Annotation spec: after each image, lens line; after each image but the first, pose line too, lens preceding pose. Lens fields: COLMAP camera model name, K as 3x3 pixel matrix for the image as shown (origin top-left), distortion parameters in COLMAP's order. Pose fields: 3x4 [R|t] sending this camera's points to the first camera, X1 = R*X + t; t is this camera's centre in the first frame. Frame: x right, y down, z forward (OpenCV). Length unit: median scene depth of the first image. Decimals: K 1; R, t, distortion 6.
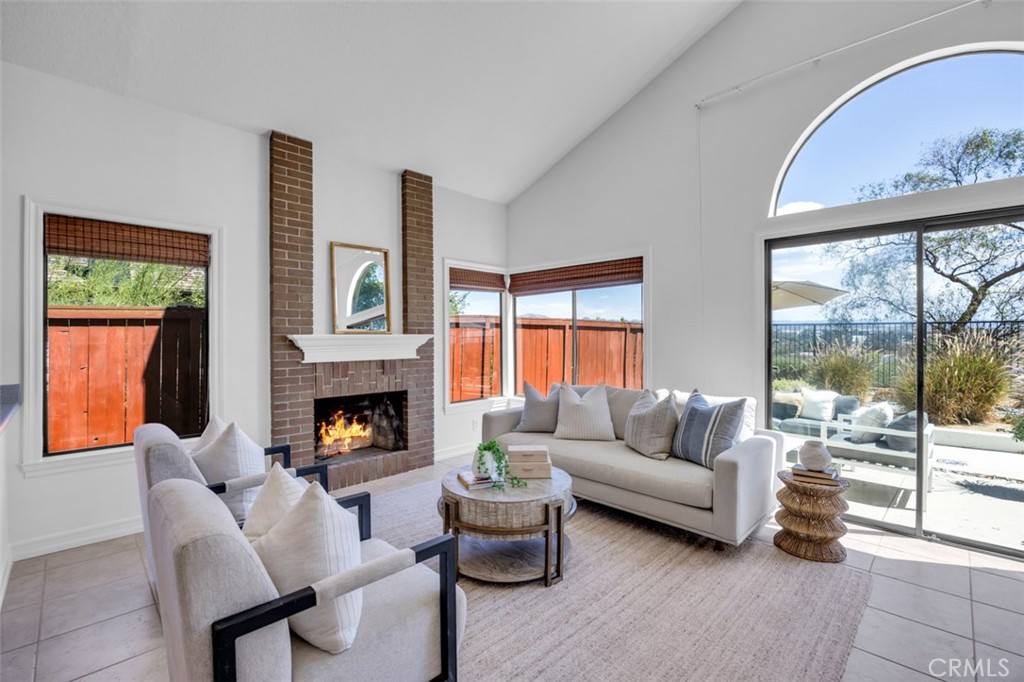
lens RADIAL K [[450.8, 0, 514.1], [0, 450.8, 340.9], [0, 0, 1]] dist [-0.016106, -0.000774]
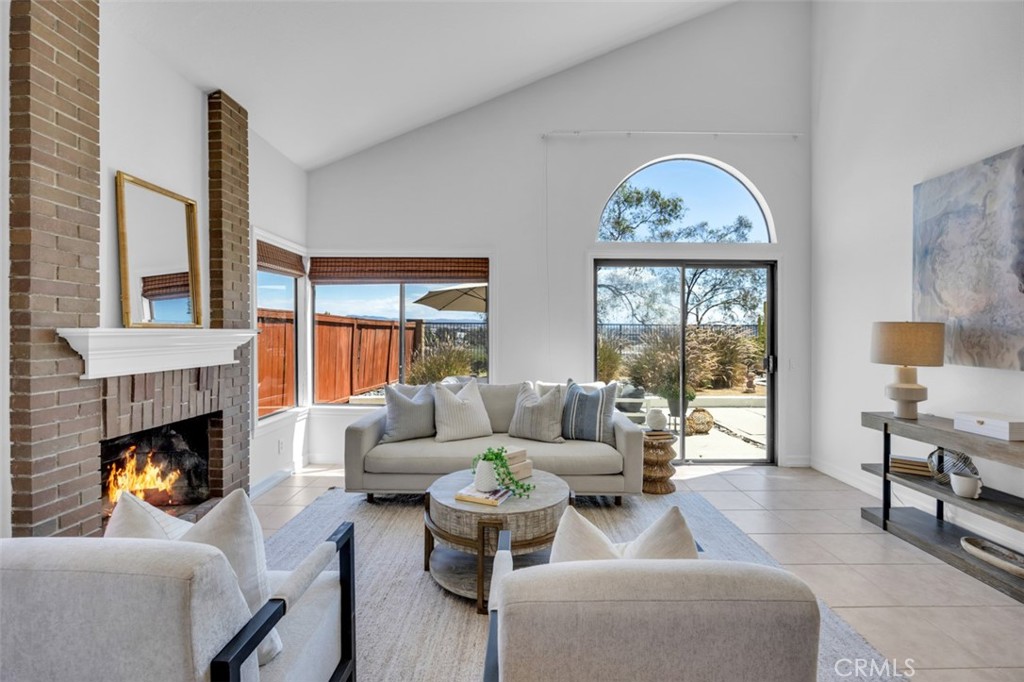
lens RADIAL K [[450.8, 0, 518.8], [0, 450.8, 337.2], [0, 0, 1]] dist [-0.016106, -0.000774]
pose [[0.707882, -0.001133, 0.706330, -0.423298], [0.000563, 0.999999, 0.001040, -0.002837], [-0.706331, -0.000338, 0.707882, 0.205558]]
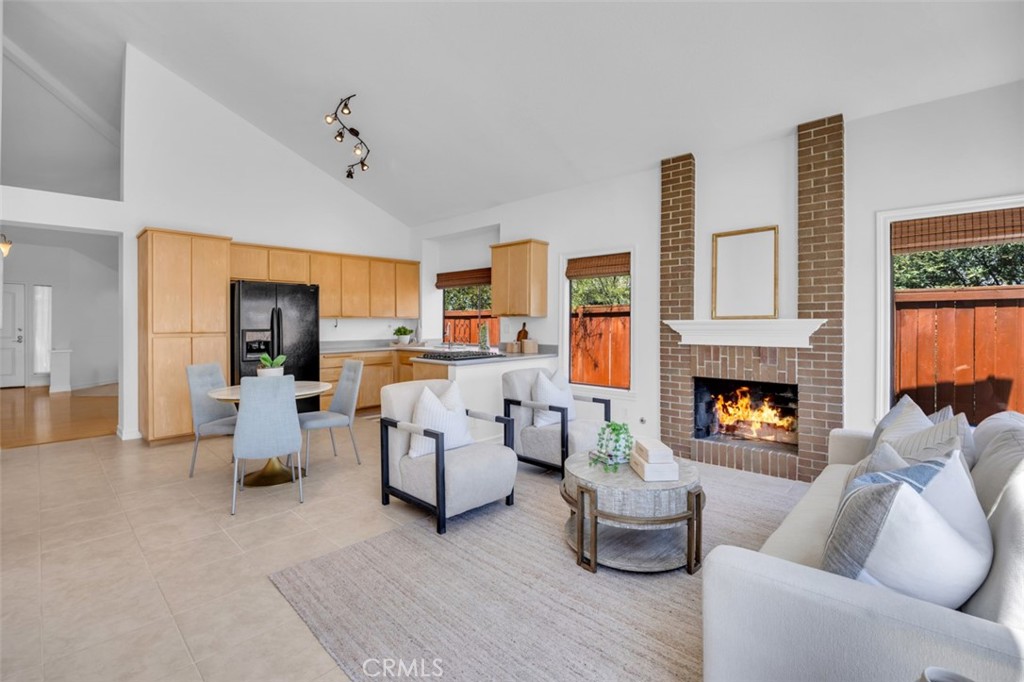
lens RADIAL K [[450.8, 0, 522.6], [0, 450.8, 329.1], [0, 0, 1]] dist [-0.016106, -0.000774]
pose [[0.041840, 0.018591, -0.998951, 0.624585], [-0.004811, 0.999819, 0.018406, -0.008546], [0.999113, 0.004036, 0.041922, 0.470109]]
